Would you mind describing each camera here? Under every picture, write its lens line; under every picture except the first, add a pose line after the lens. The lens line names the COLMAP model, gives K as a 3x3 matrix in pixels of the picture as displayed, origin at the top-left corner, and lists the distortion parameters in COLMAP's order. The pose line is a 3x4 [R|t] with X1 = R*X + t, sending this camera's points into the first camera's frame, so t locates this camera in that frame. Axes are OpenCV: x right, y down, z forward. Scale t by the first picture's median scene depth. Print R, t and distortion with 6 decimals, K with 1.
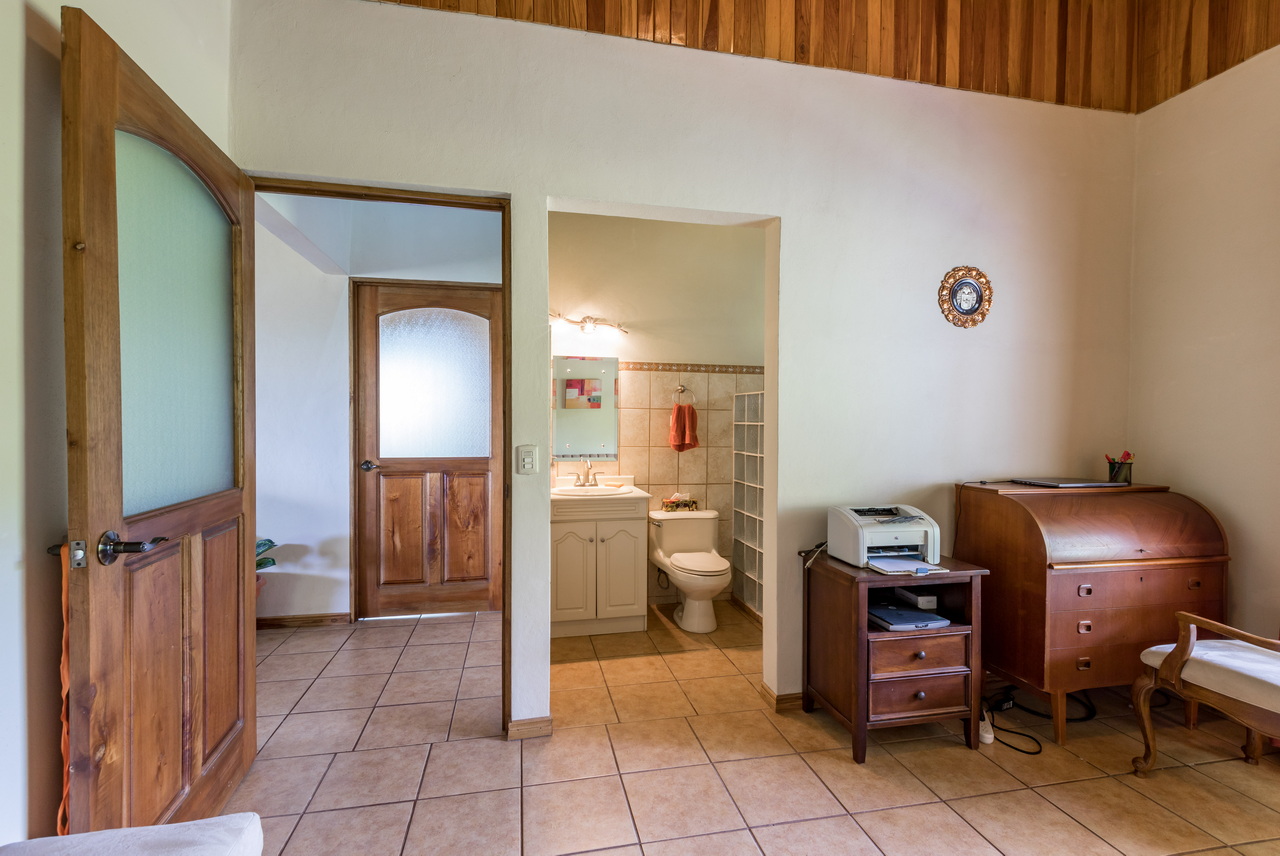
lens RADIAL K [[574.8, 0, 637.1], [0, 574.8, 416.2], [0, 0, 1]] dist [0.002285, -0.000746]
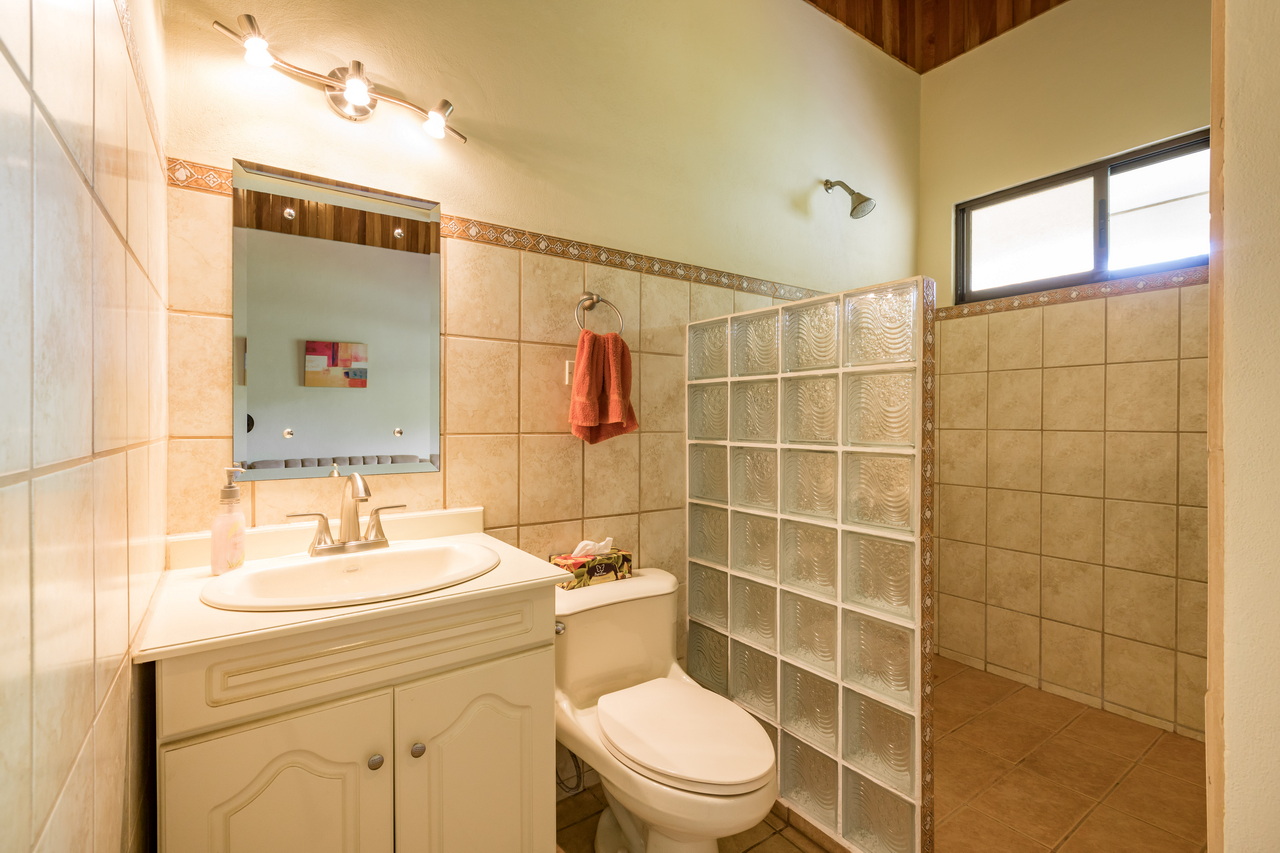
lens RADIAL K [[574.8, 0, 637.1], [0, 574.8, 414.7], [0, 0, 1]] dist [0.002285, -0.000746]
pose [[0.925223, -0.005747, 0.379379, -0.056960], [0.006391, 0.999979, -0.000438, 0.040556], [-0.379369, 0.002830, 0.925241, 0.588656]]
